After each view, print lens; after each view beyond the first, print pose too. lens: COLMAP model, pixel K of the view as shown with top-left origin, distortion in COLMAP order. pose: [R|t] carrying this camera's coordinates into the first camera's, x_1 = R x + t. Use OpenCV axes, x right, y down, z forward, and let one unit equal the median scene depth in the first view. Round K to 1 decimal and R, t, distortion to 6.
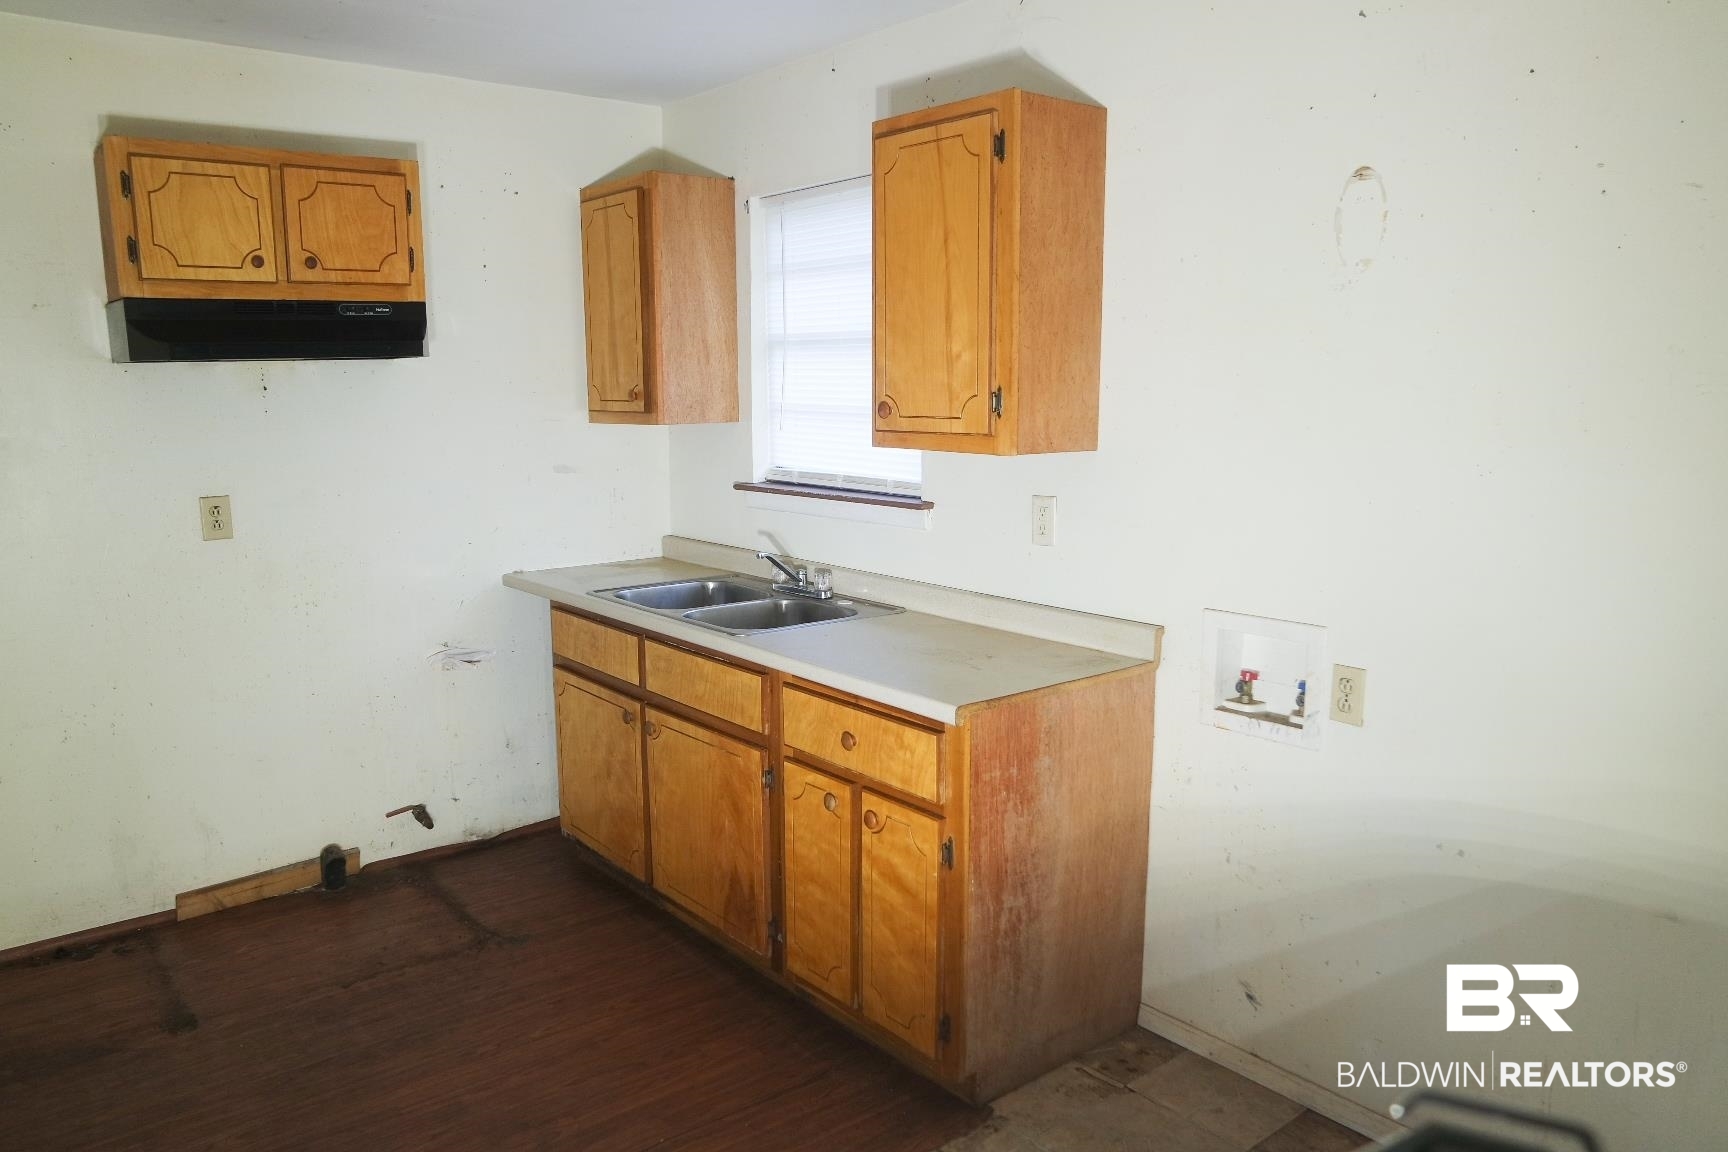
lens RADIAL K [[1234.8, 0, 860.8], [0, 1234.8, 601.8], [0, 0, 1]] dist [-0.086558, 0.074035]
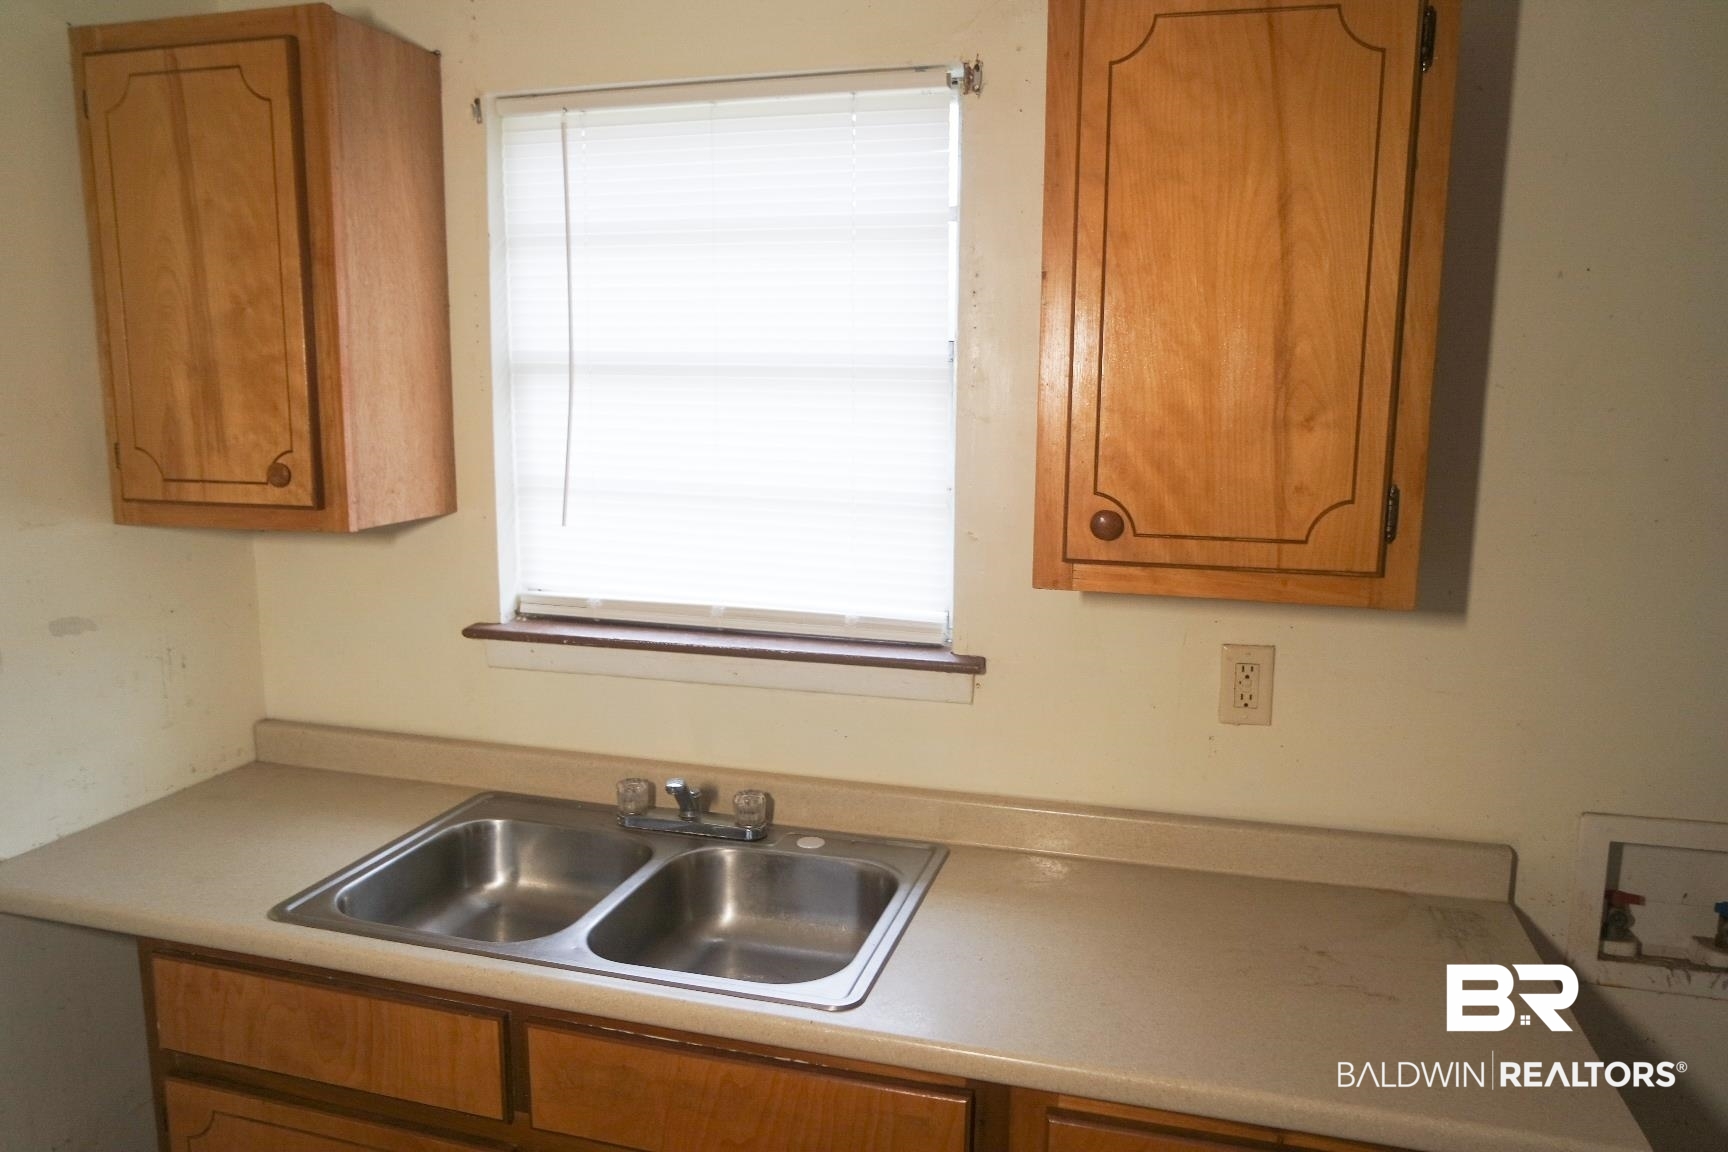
lens RADIAL K [[1234.8, 0, 860.8], [0, 1234.8, 601.8], [0, 0, 1]] dist [-0.086558, 0.074035]
pose [[0.817284, -0.085936, 0.569792, -0.274253], [0.087934, 0.995836, 0.024064, -0.108448], [-0.569487, 0.030437, 0.821437, 0.477155]]
